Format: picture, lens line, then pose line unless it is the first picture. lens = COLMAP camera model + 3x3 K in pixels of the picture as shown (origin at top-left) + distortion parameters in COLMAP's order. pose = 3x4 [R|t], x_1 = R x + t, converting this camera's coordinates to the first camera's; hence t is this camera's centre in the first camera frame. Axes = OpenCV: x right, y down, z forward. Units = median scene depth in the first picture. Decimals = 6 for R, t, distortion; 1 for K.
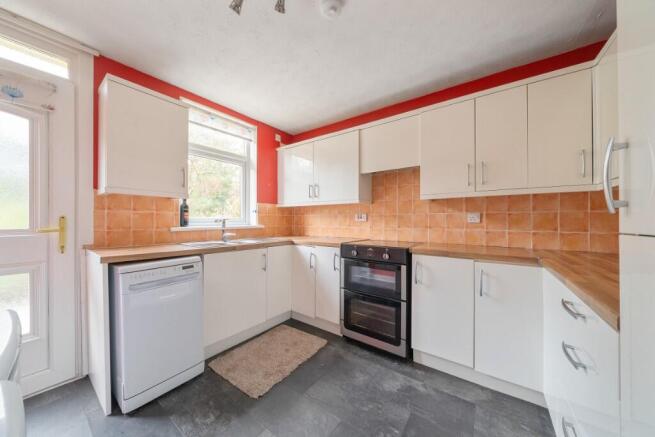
lens RADIAL K [[223.0, 0, 325.6], [0, 223.0, 220.6], [0, 0, 1]] dist [-0.003640, -0.000661]
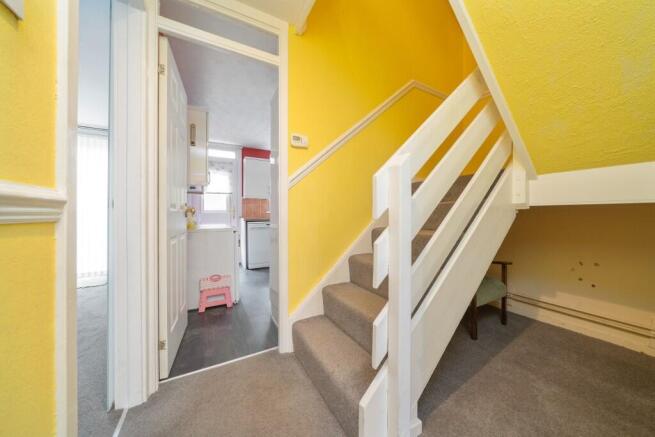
lens RADIAL K [[223.0, 0, 328.1], [0, 223.0, 216.3], [0, 0, 1]] dist [-0.003640, -0.000661]
pose [[0.907635, 0.001329, -0.419758, 1.213119], [0.000518, 0.999991, 0.004286, 0.099791], [0.419760, -0.004107, 0.907626, -1.187011]]
